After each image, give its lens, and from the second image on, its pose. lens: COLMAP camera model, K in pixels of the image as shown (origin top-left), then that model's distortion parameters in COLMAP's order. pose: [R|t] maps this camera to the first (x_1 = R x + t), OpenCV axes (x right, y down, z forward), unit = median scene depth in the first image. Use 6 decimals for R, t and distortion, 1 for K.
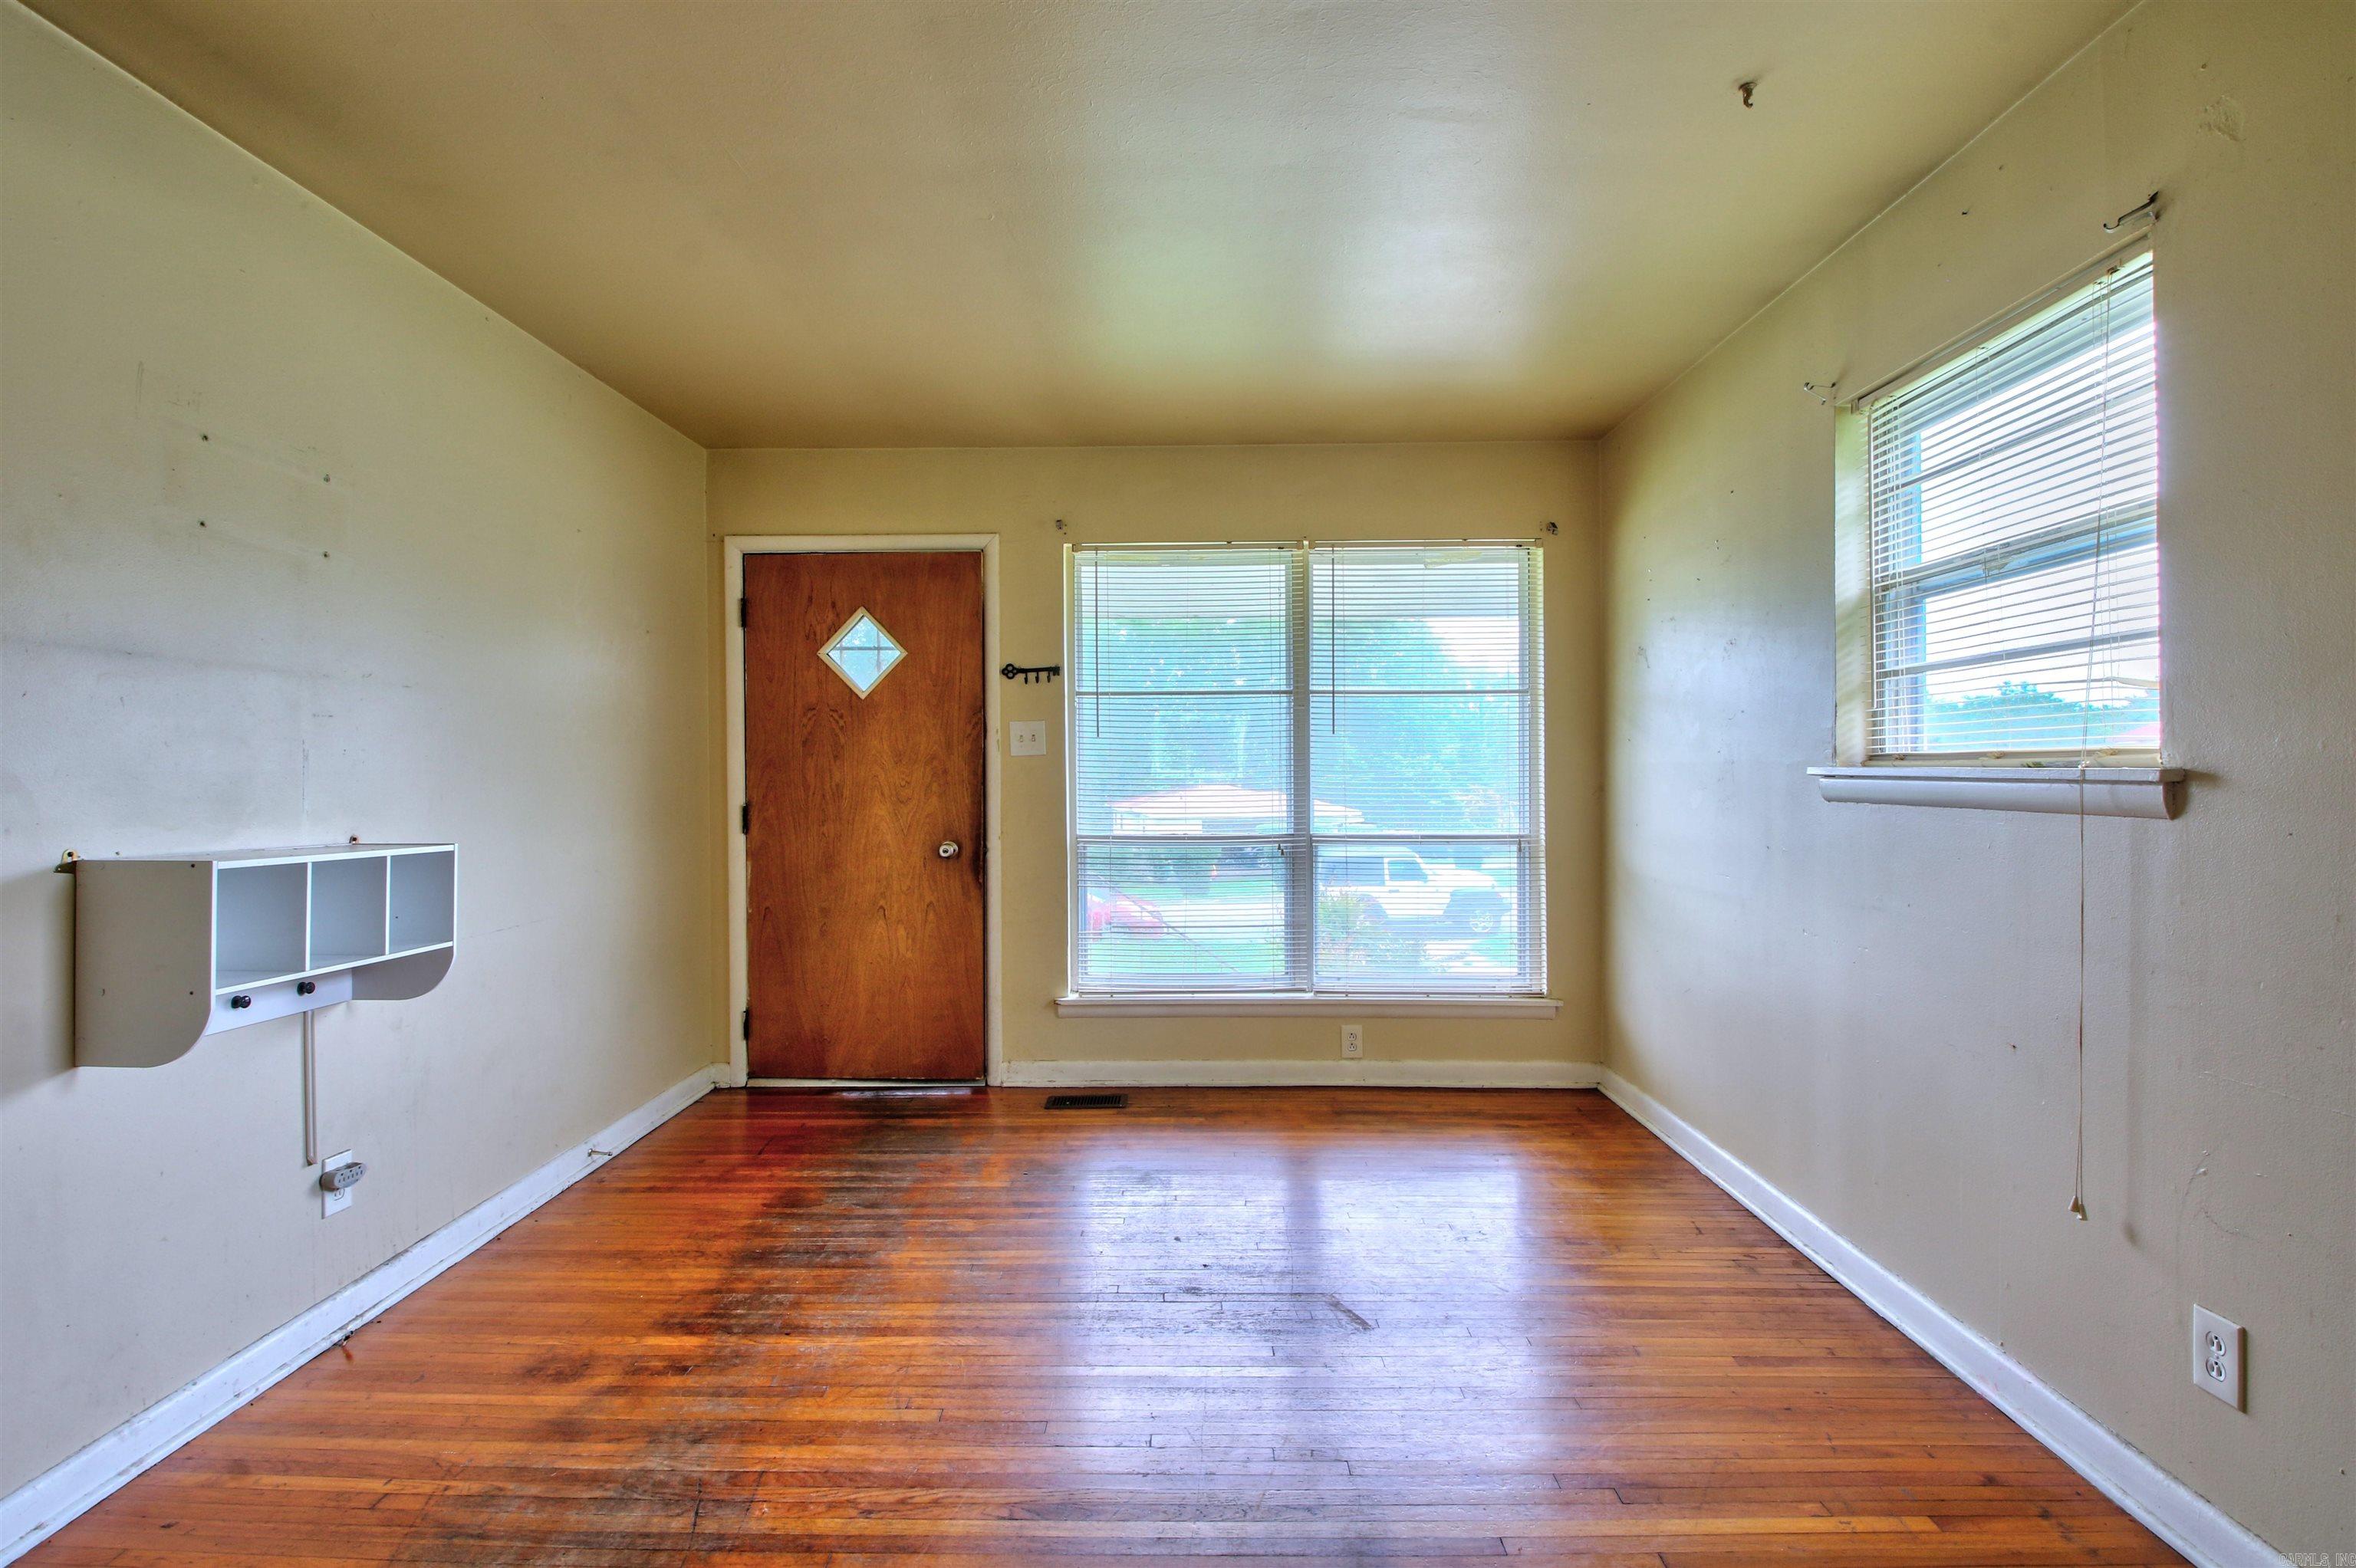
lens RADIAL K [[1088.0, 0, 1172.3], [0, 1088.0, 768.9], [0, 0, 1]] dist [0.036350, -0.046499]
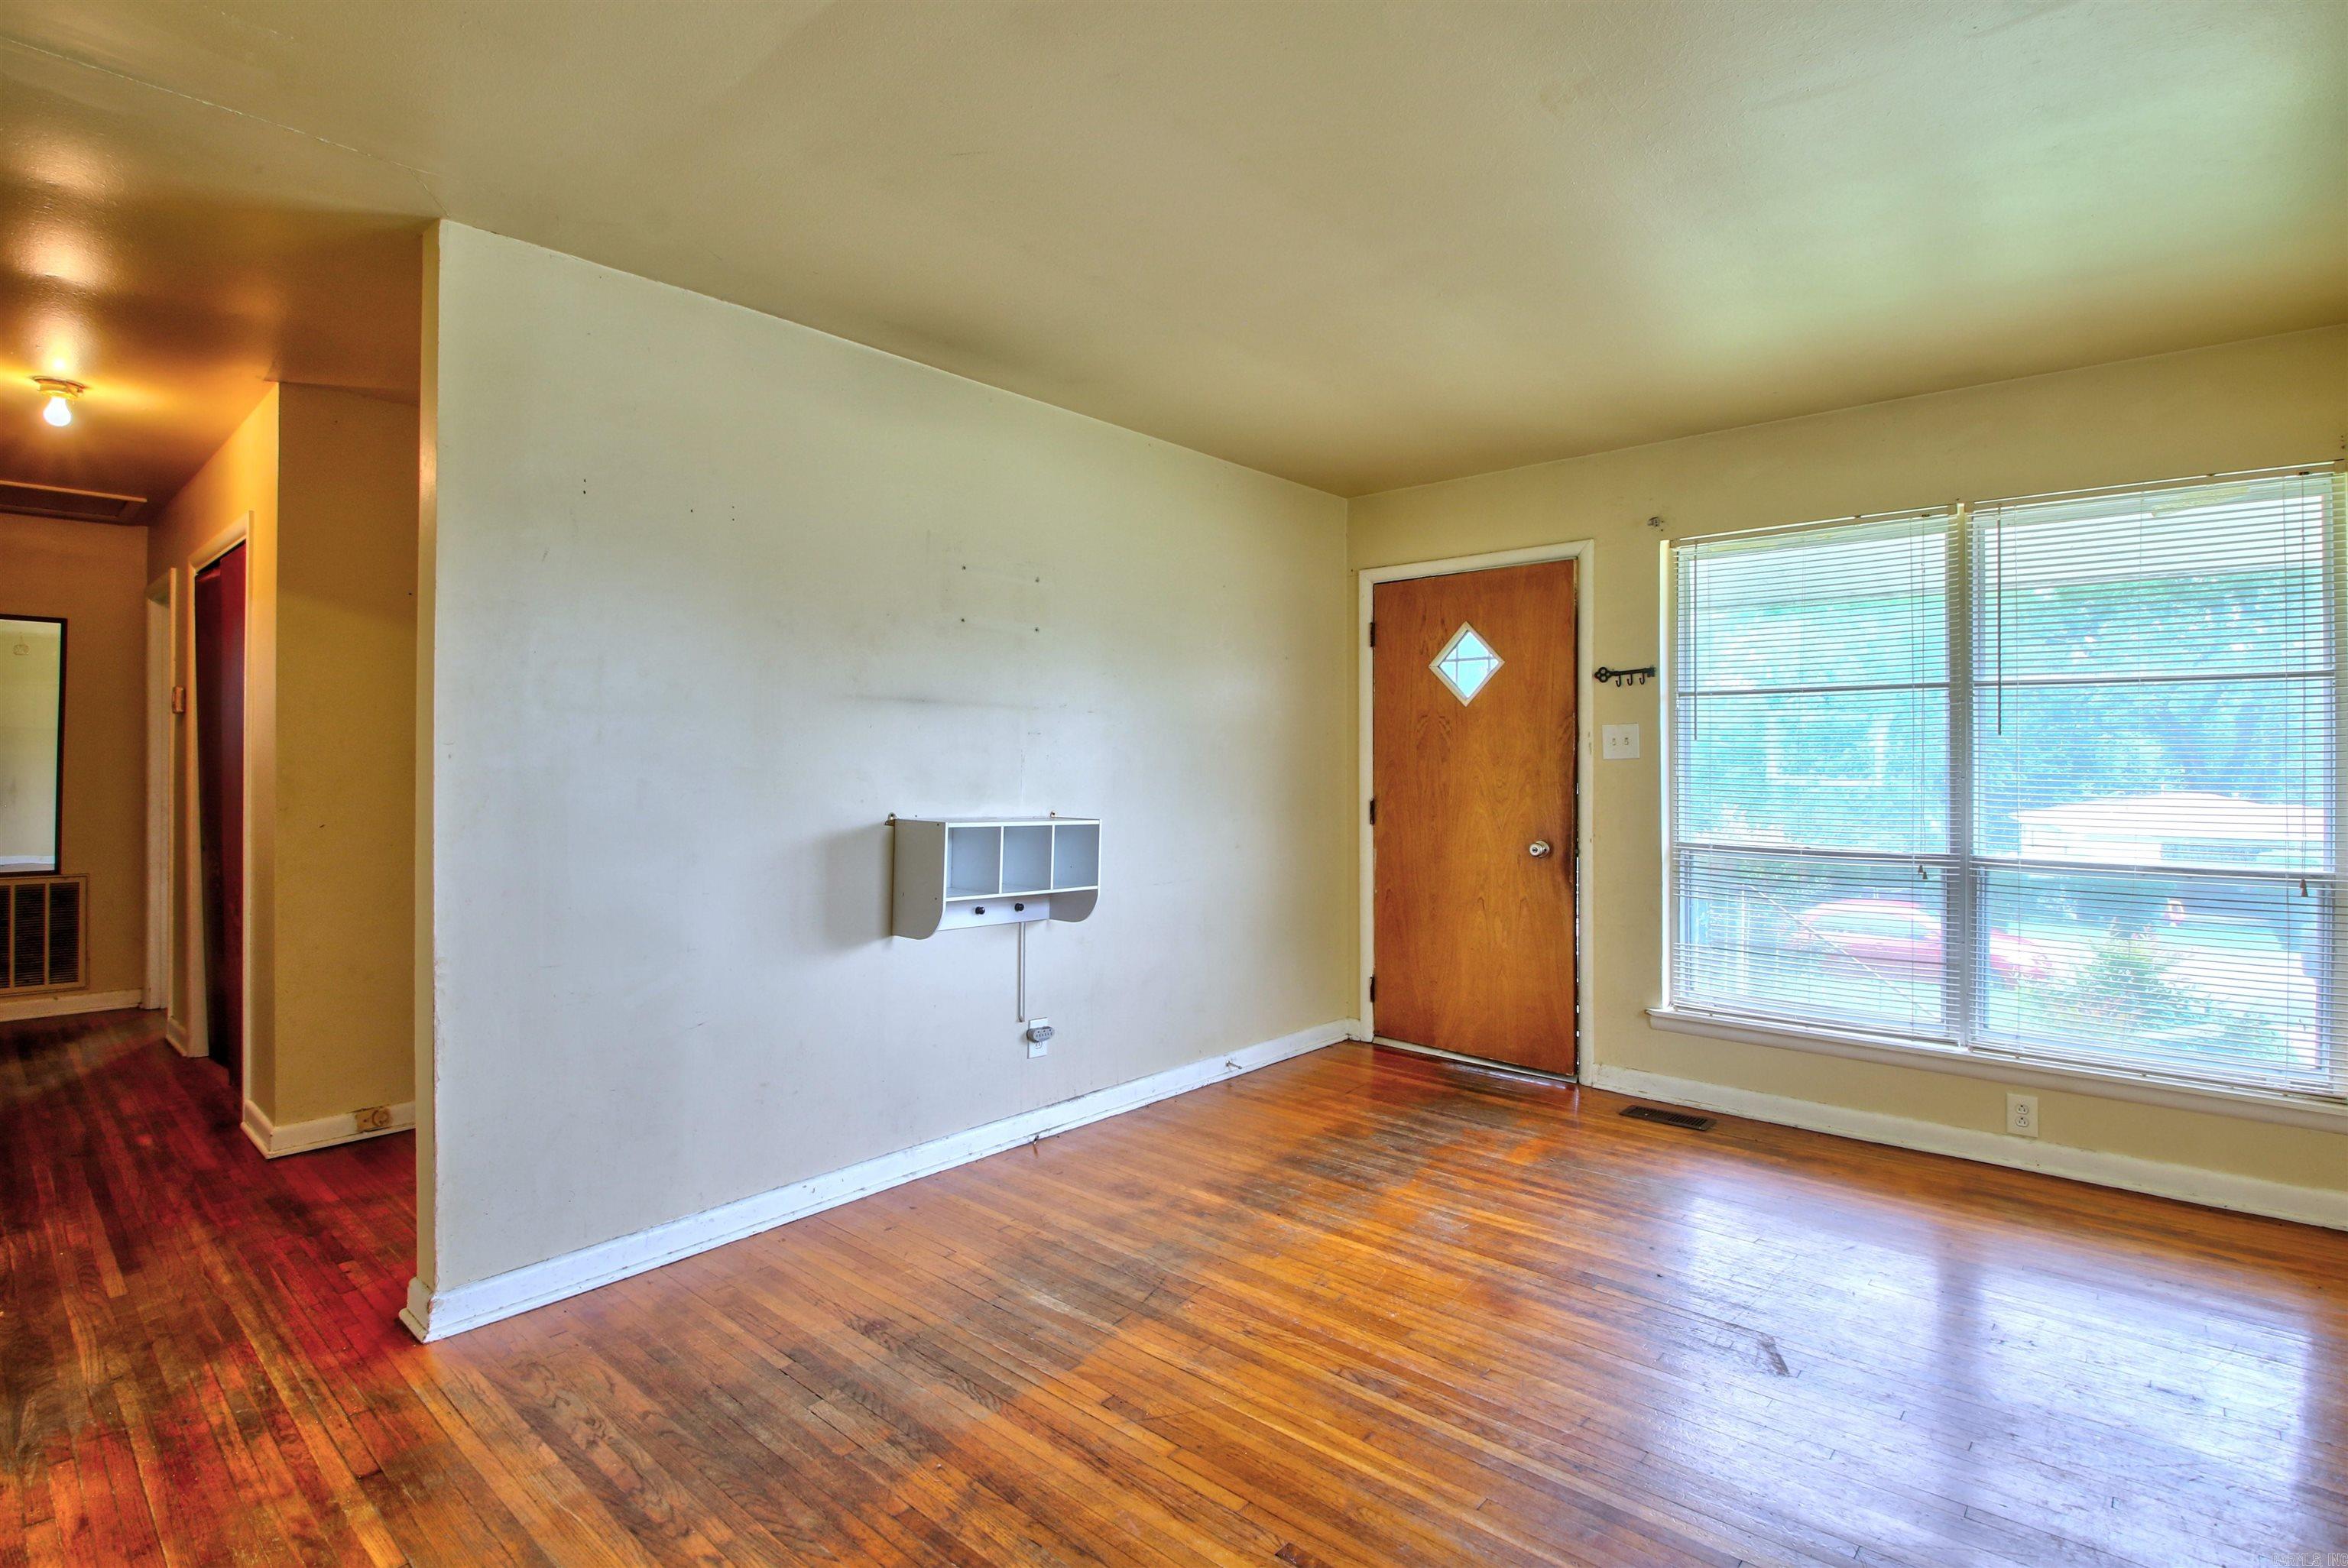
lens RADIAL K [[1127.7, 0, 1176.6], [0, 1127.7, 766.1], [0, 0, 1]] dist [0.014320, -0.026874]
pose [[0.757683, 0.011165, -0.652527, 0.260389], [-0.010470, 0.999933, 0.004952, -0.007447], [0.652538, 0.003080, 0.757749, -0.048115]]
